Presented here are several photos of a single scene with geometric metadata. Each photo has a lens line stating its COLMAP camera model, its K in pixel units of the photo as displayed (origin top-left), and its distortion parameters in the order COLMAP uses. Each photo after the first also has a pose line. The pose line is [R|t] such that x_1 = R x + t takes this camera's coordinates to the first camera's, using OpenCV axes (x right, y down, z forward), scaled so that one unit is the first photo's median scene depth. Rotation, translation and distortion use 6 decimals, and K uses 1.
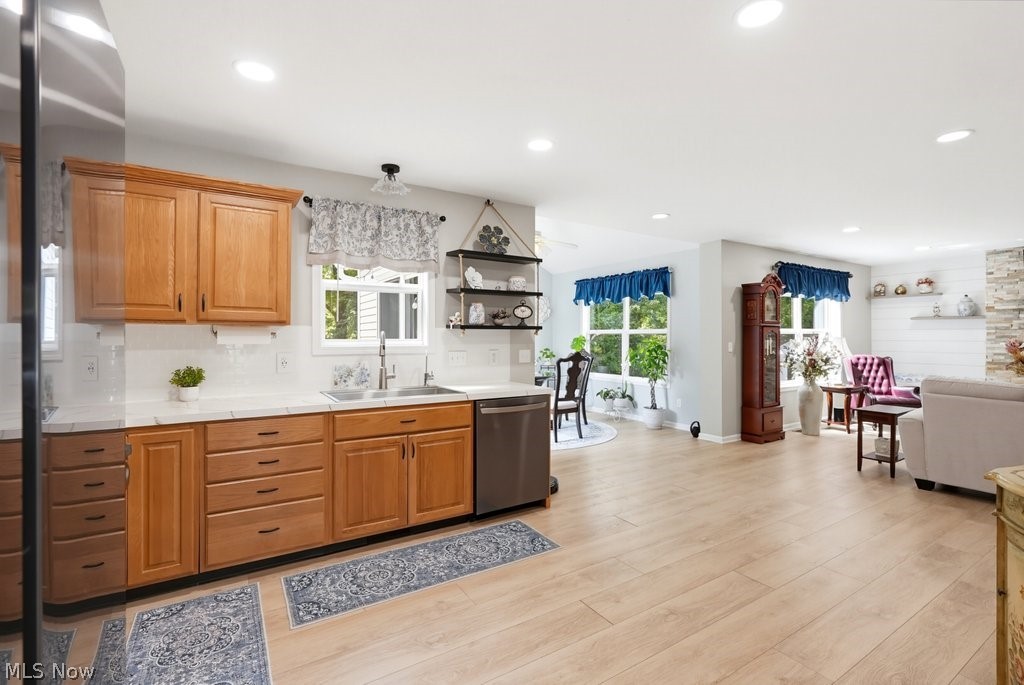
lens RADIAL K [[463.9, 0, 512.5], [0, 463.9, 339.0], [0, 0, 1]] dist [-0.004186, -0.000376]
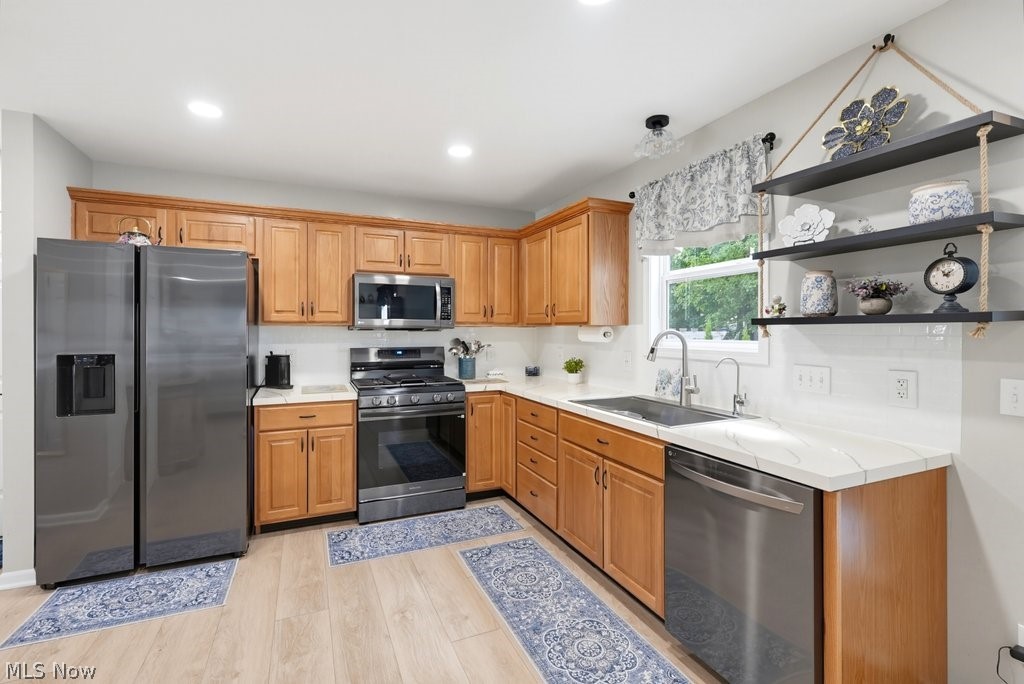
lens RADIAL K [[463.9, 0, 512.2], [0, 463.9, 333.7], [0, 0, 1]] dist [-0.004186, -0.000376]
pose [[-0.135869, 0.006073, -0.990708, 0.663851], [-0.006067, 0.999957, 0.006962, -0.017967], [0.990708, 0.006957, -0.135826, 1.053926]]
